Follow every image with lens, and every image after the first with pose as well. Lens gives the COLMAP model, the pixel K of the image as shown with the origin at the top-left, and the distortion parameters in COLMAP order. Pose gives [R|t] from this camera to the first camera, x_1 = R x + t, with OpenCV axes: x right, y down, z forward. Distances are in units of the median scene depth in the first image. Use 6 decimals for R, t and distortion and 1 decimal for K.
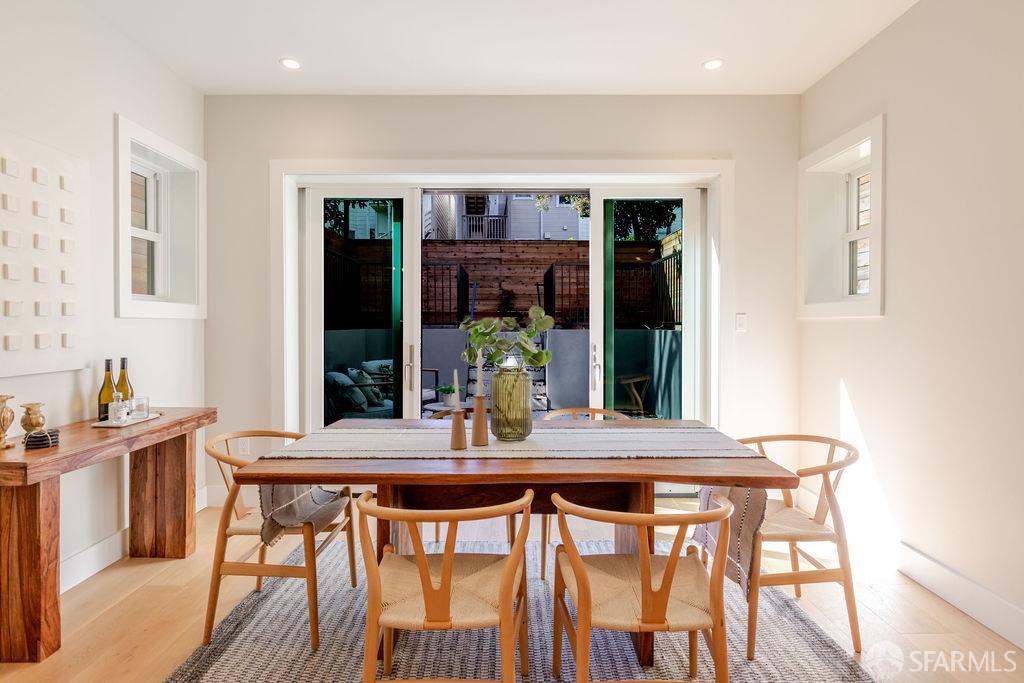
lens RADIAL K [[532.9, 0, 515.6], [0, 532.9, 332.8], [0, 0, 1]] dist [-0.015985, -0.000050]
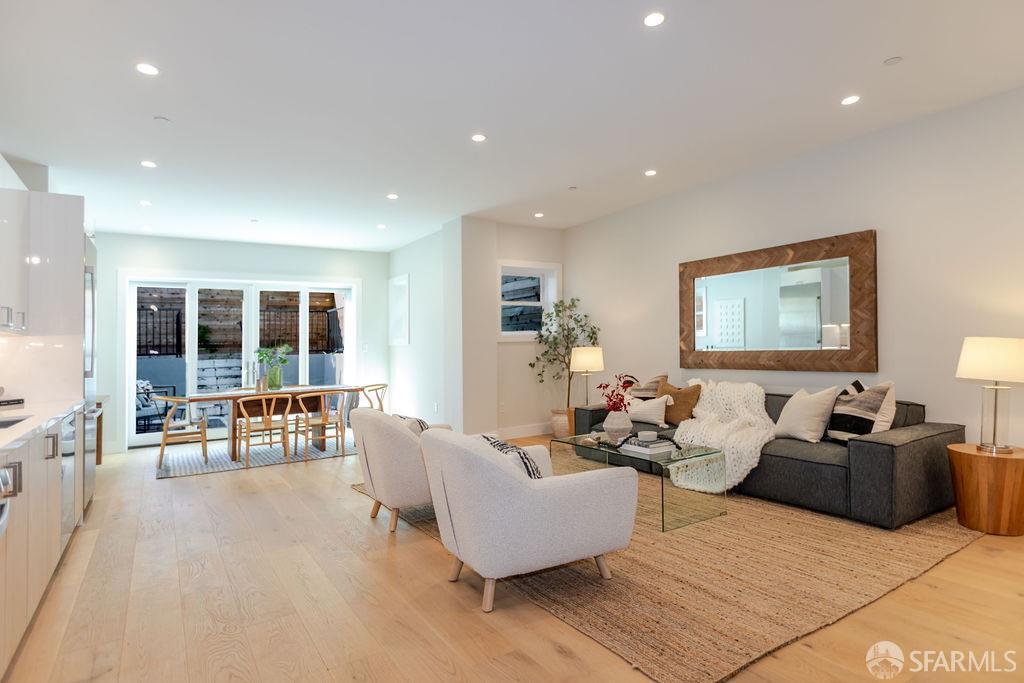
lens RADIAL K [[544.0, 0, 511.3], [0, 544.0, 351.7], [0, 0, 1]] dist [0.000769, 0.000067]
pose [[0.842967, -0.023740, 0.537441, -0.420438], [0.033771, 0.999391, -0.008824, 0.050808], [-0.536904, 0.025588, 0.843255, -1.747490]]
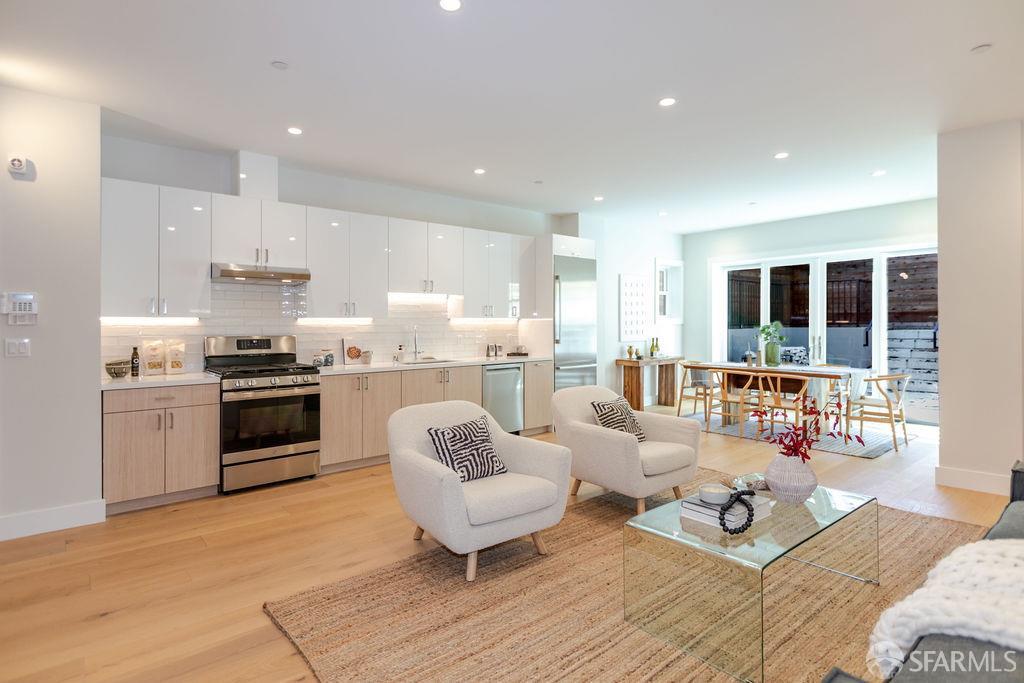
lens RADIAL K [[532.9, 0, 515.6], [0, 532.9, 332.8], [0, 0, 1]] dist [-0.015985, -0.000050]
pose [[0.644005, 0.005102, -0.765004, 1.045537], [-0.003275, 0.999987, 0.003912, 0.010370], [0.765014, -0.000014, 0.644013, -1.547520]]
